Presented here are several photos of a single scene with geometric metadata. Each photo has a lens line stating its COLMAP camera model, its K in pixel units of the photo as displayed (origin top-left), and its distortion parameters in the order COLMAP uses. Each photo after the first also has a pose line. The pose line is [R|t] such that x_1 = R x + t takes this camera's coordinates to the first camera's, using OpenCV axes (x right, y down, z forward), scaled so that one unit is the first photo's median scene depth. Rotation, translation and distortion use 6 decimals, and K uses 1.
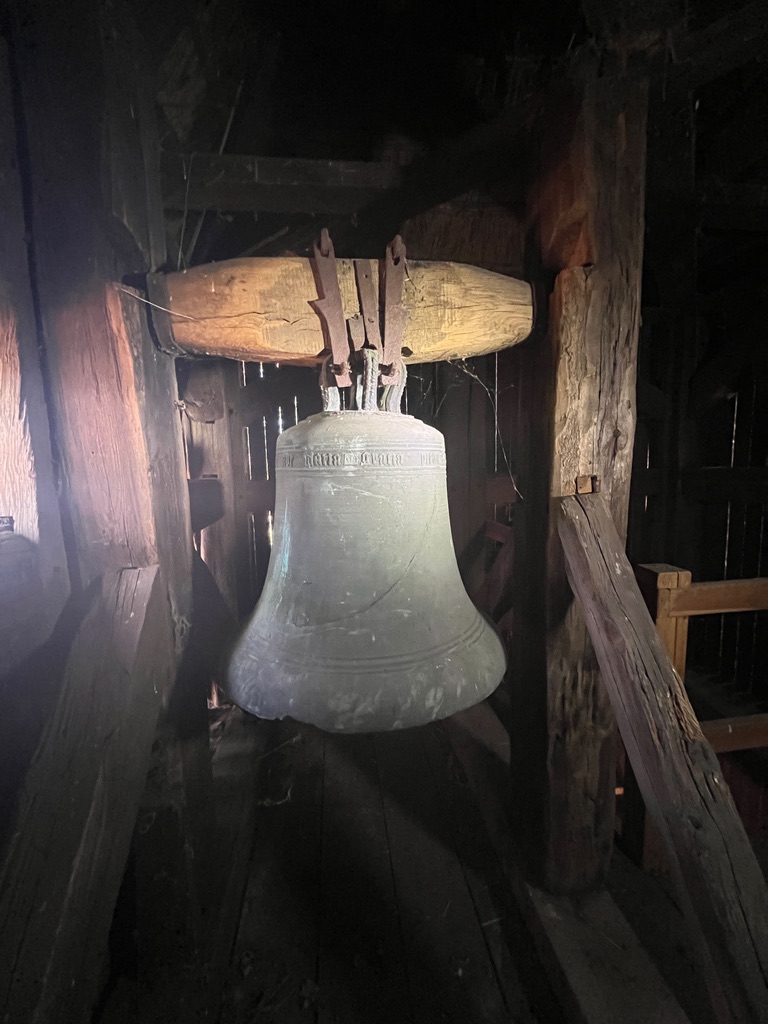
lens RADIAL K [[418.7, 0, 386.8], [0, 418.7, 507.5], [0, 0, 1]] dist [-0.003630, -0.000423]
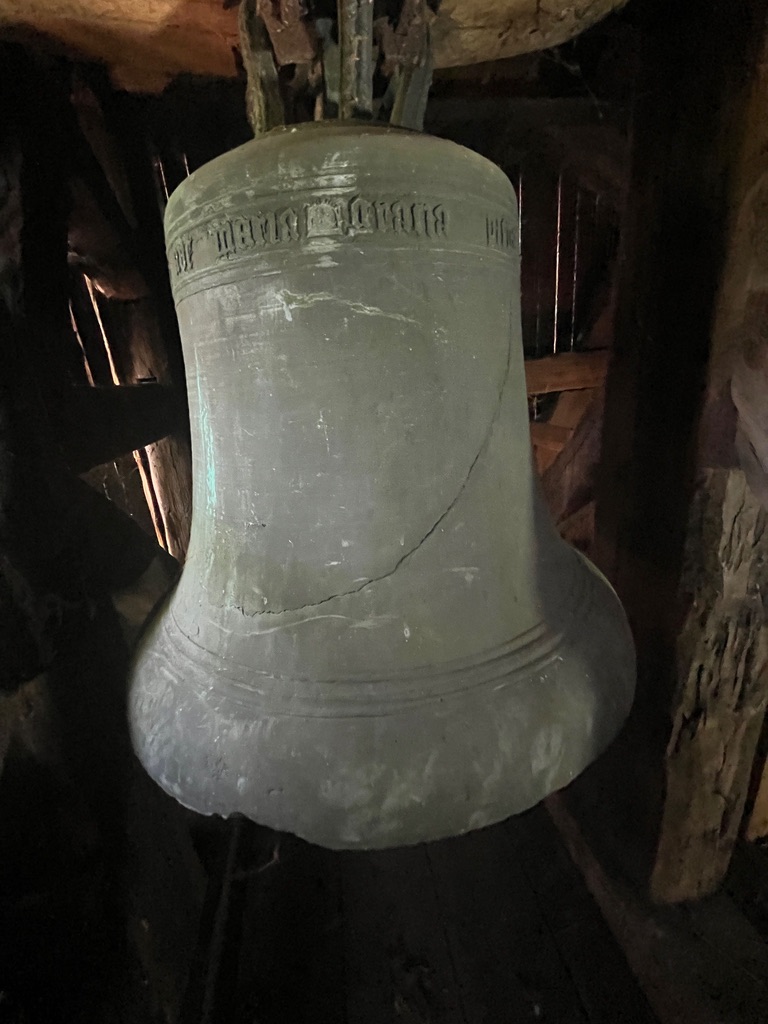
lens RADIAL K [[418.7, 0, 387.1], [0, 418.7, 509.5], [0, 0, 1]] dist [-0.003630, -0.000423]
pose [[0.997640, -0.068164, 0.008226, -0.043169], [0.065215, 0.978245, 0.196937, 0.074337], [-0.021471, -0.195936, 0.980382, 0.507097]]
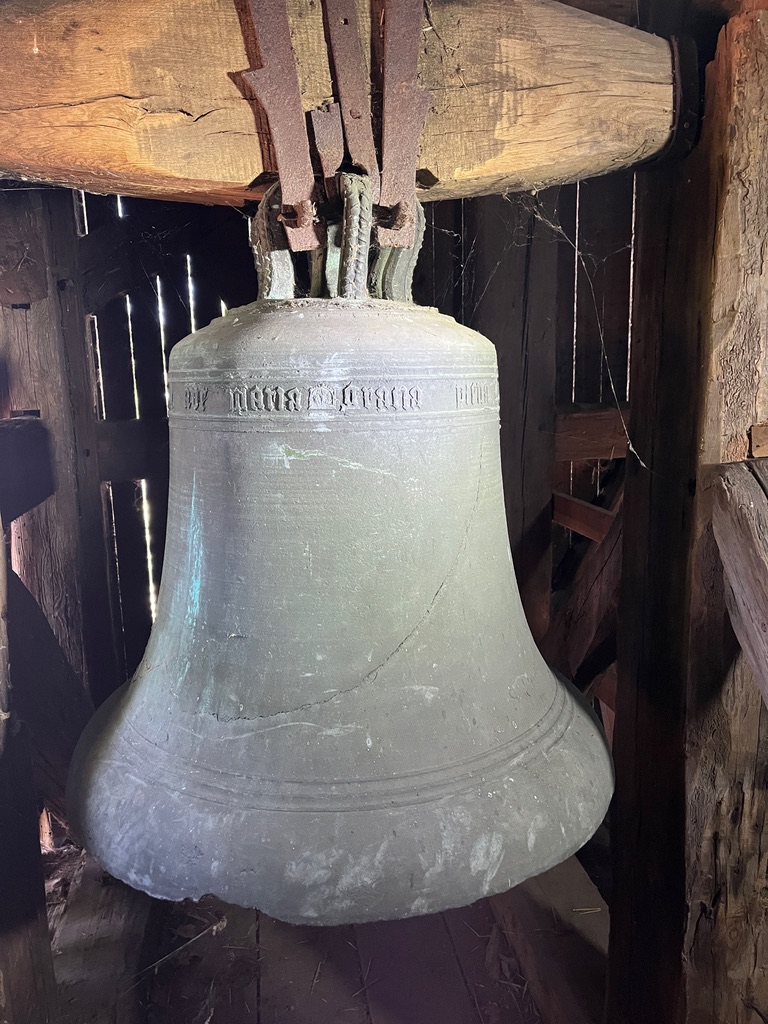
lens RADIAL K [[783.9, 0, 381.3], [0, 783.9, 510.9], [0, 0, 1]] dist [0.068951, -0.098142]
pose [[0.999522, -0.006605, 0.030216, -0.039672], [0.004700, 0.998021, 0.062710, -0.034660], [-0.030570, -0.062538, 0.997574, 0.027692]]
